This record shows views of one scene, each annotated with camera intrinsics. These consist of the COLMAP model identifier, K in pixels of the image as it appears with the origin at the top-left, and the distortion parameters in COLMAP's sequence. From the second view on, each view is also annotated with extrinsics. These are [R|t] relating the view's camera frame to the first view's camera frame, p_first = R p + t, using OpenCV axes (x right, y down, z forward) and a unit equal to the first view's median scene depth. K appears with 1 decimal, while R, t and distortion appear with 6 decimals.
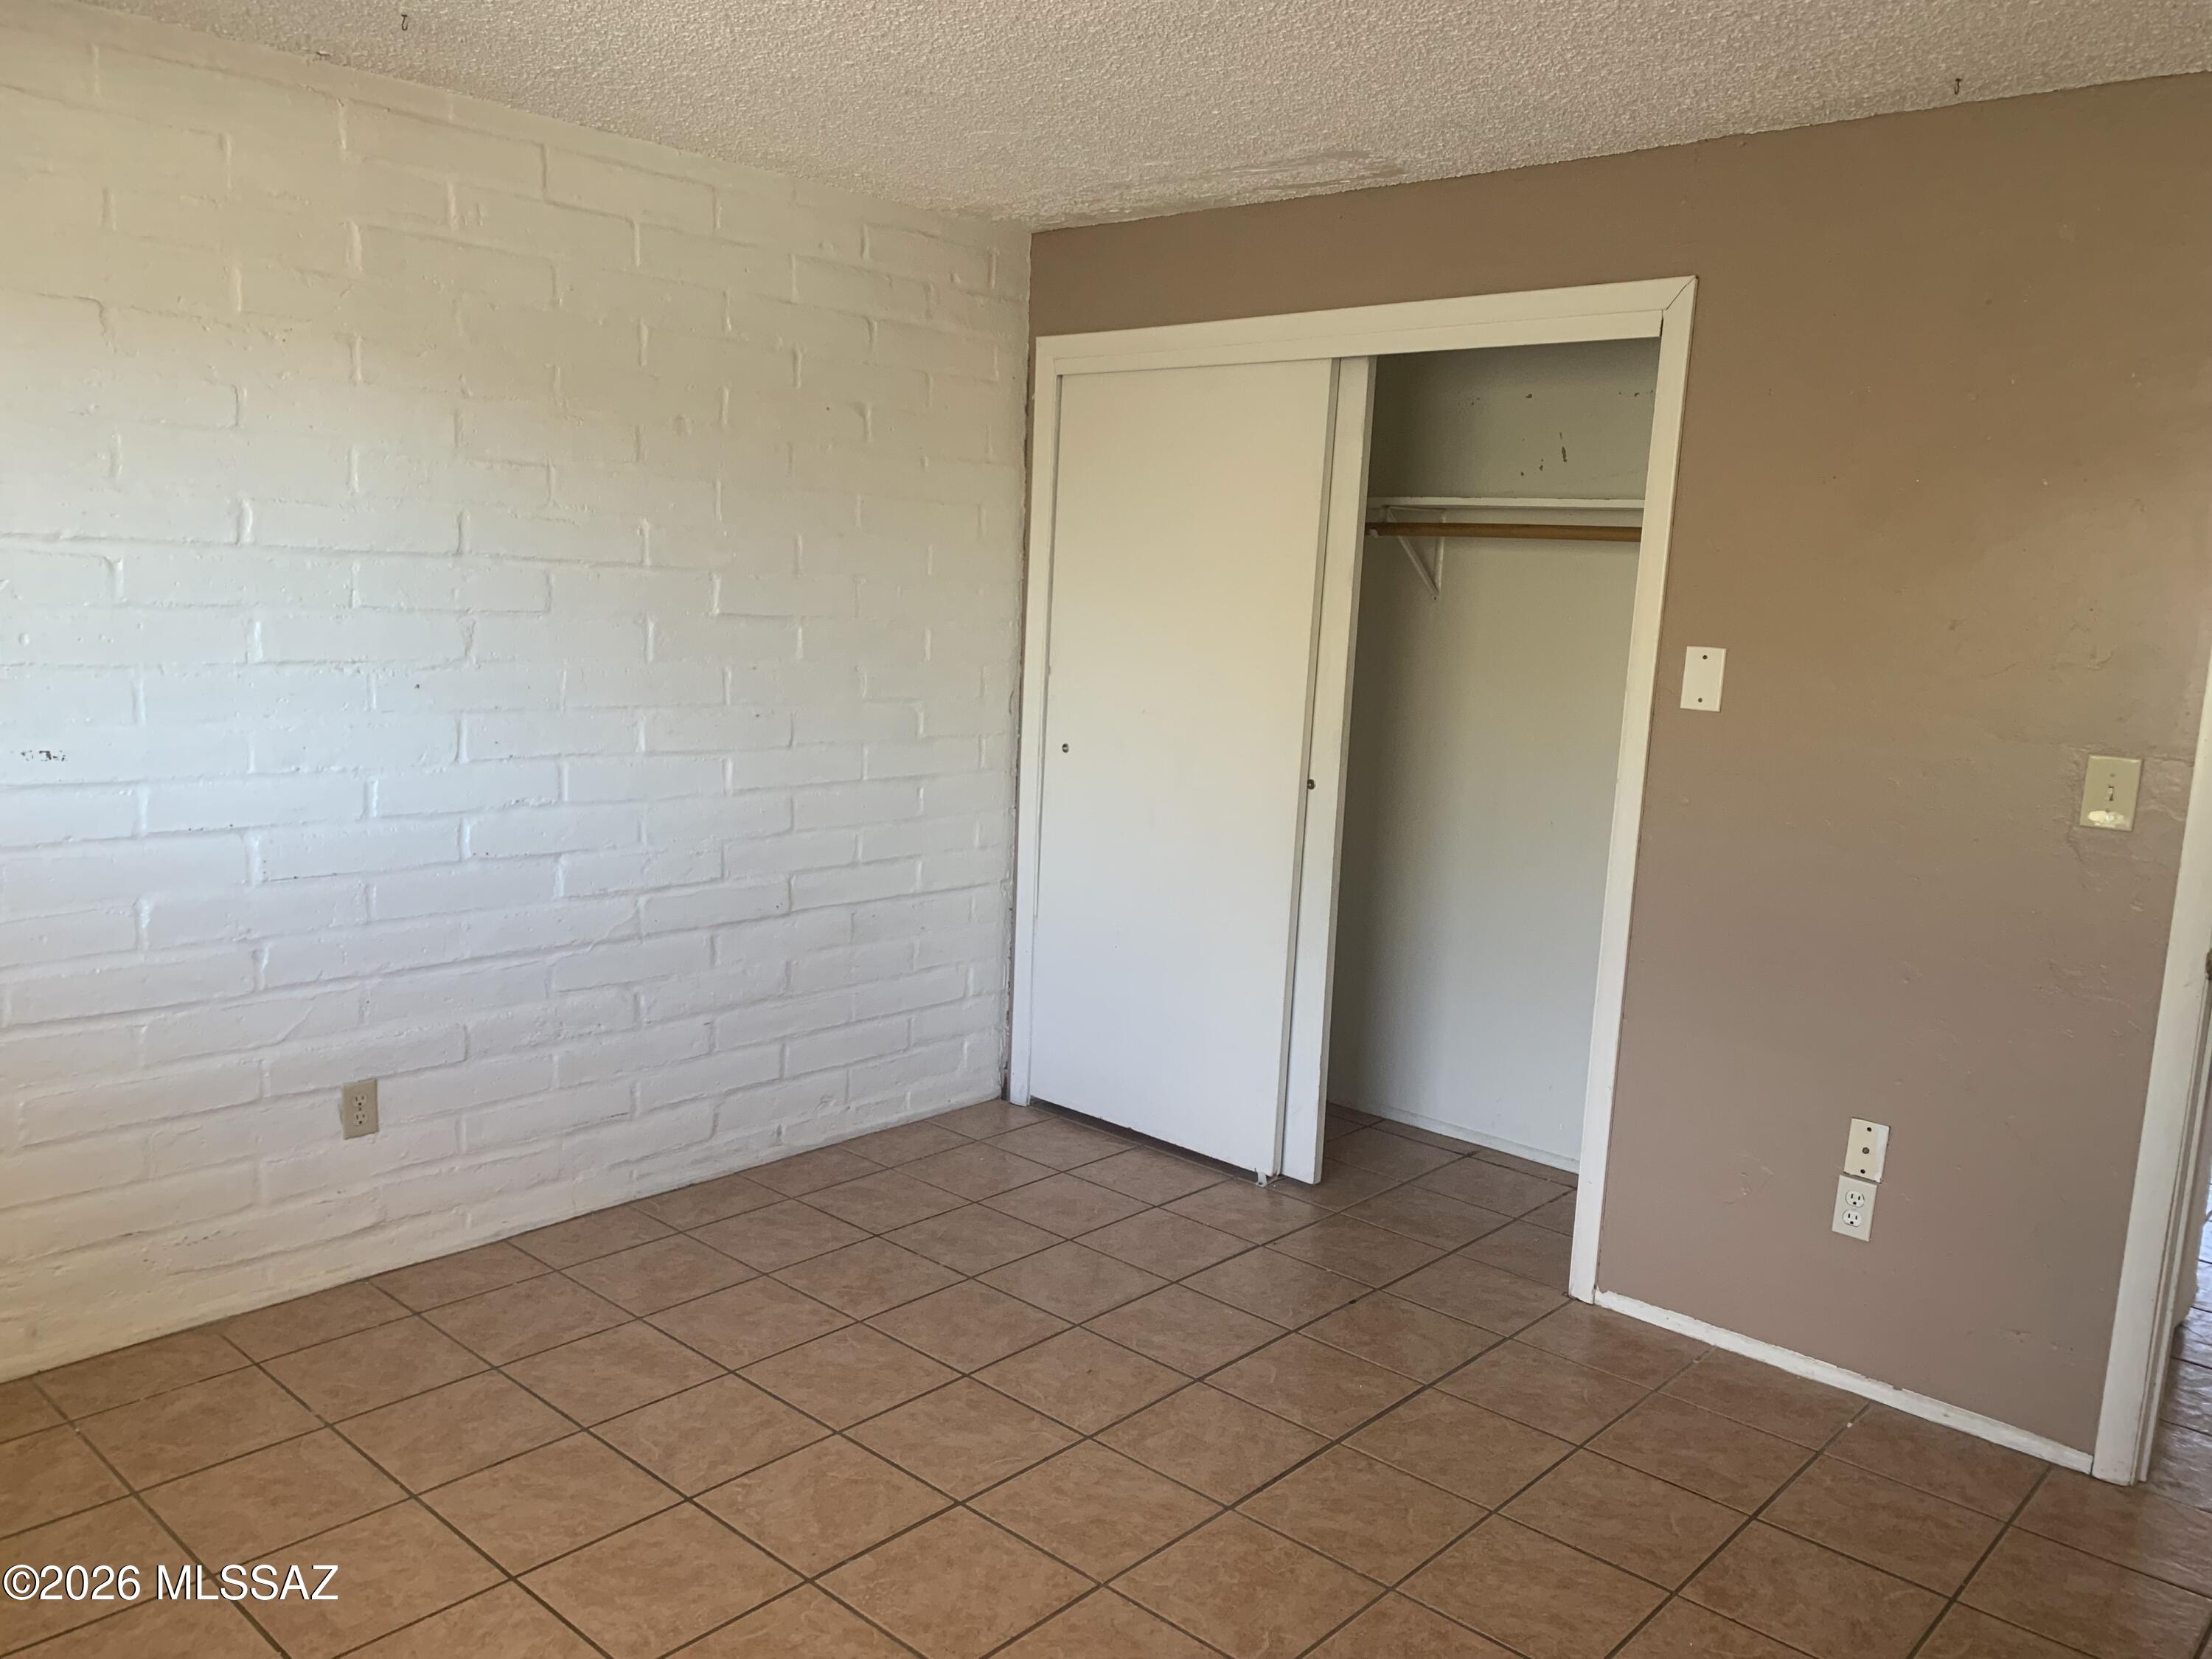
lens RADIAL K [[1671.1, 0, 1106.0], [0, 1671.1, 829.5], [0, 0, 1]] dist [0.045105, -0.064440]
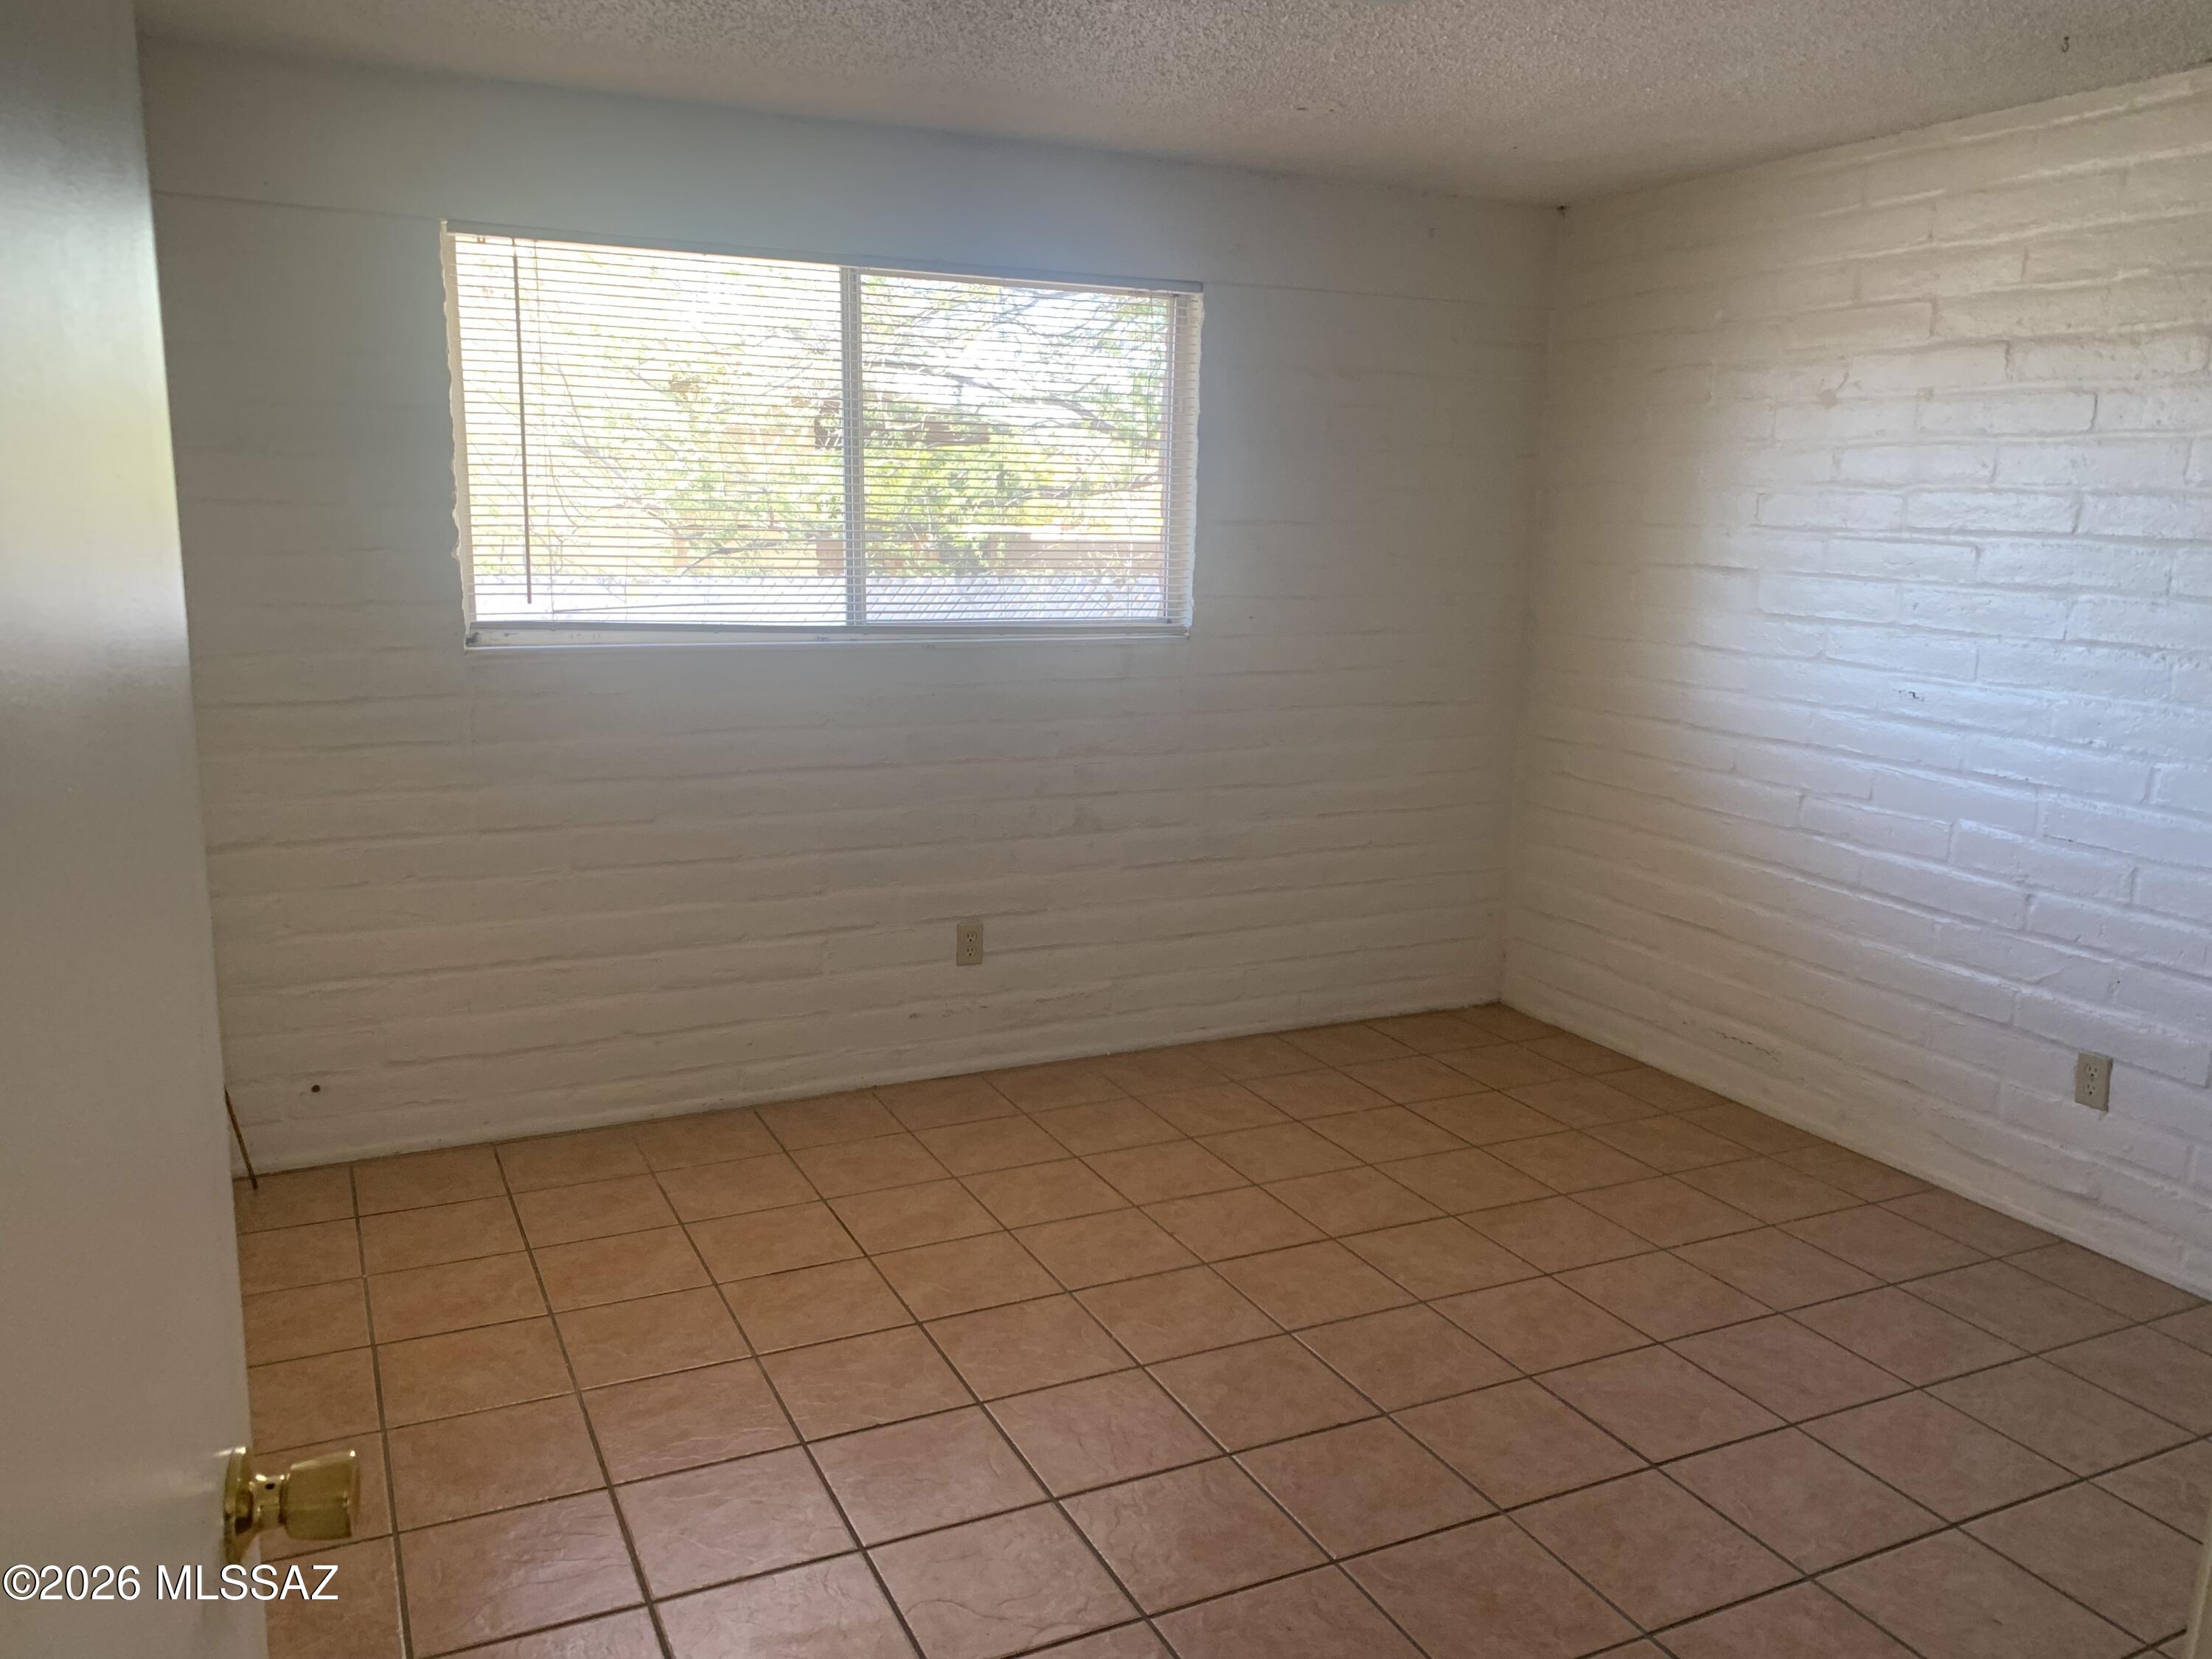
lens RADIAL K [[1671.1, 0, 1106.0], [0, 1671.1, 829.5], [0, 0, 1]] dist [0.045105, -0.064440]
pose [[-0.359825, 0.126762, -0.924369, 0.771447], [-0.187518, 0.960687, 0.204736, -0.086987], [0.913982, 0.247005, -0.321909, 0.801407]]
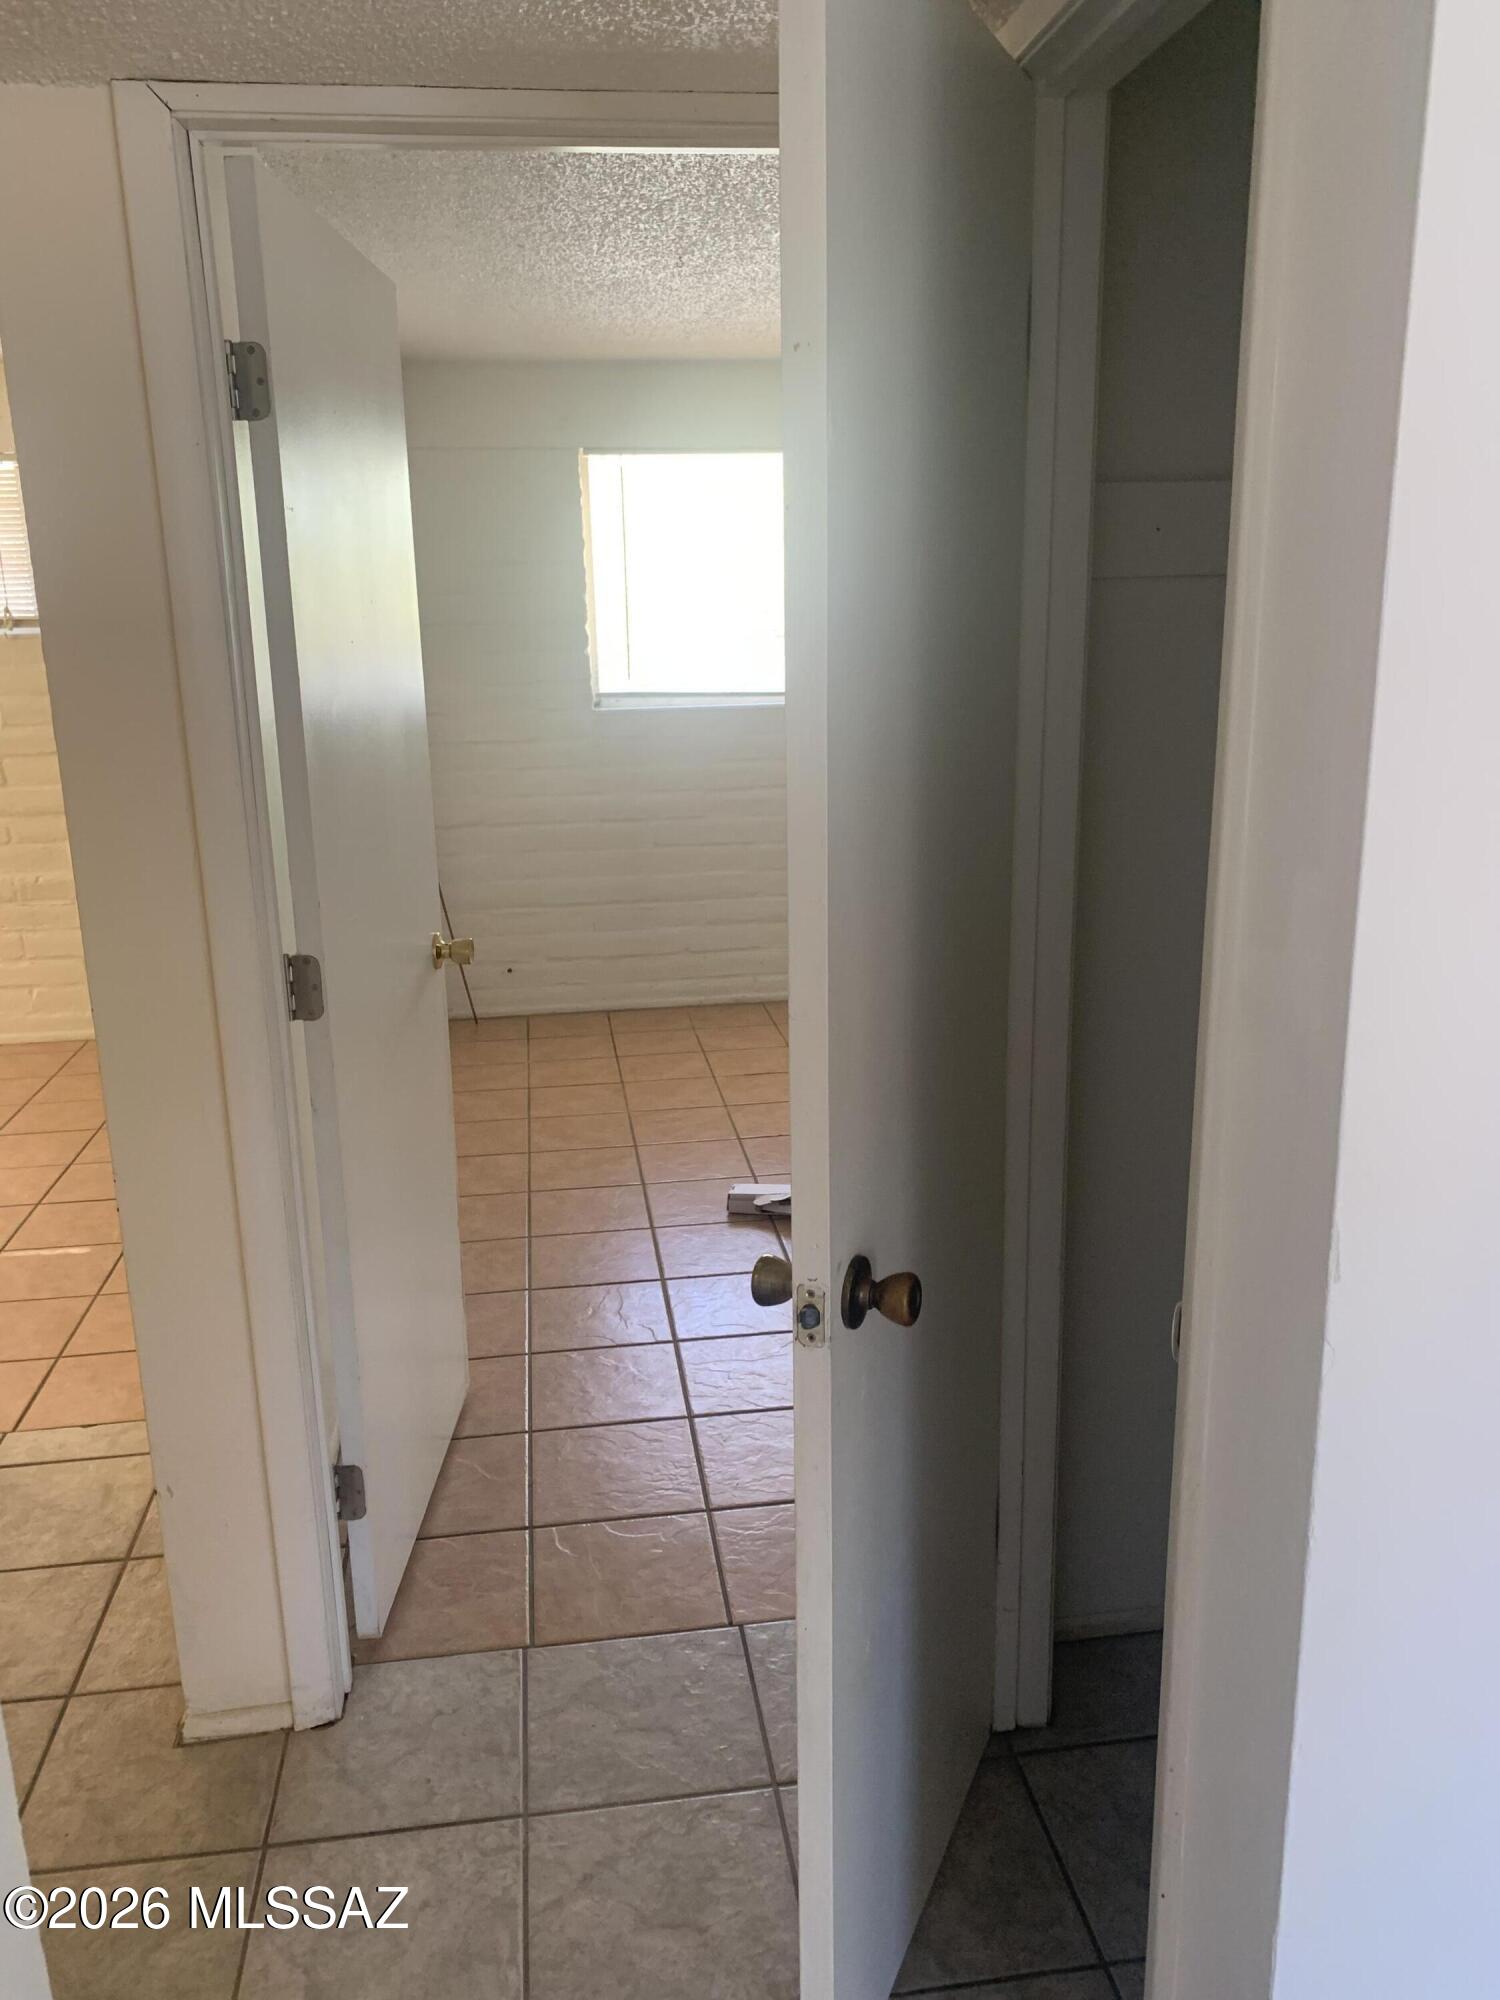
lens RADIAL K [[1489.0, 0, 750.0], [0, 1489.0, 1000.0], [0, 0, 1]] dist [0.099884, -0.306332]
pose [[-0.634365, 0.155590, -0.757214, 1.064505], [-0.129343, 0.944363, 0.302404, -0.111685], [0.762136, 0.289775, -0.578947, 1.202718]]
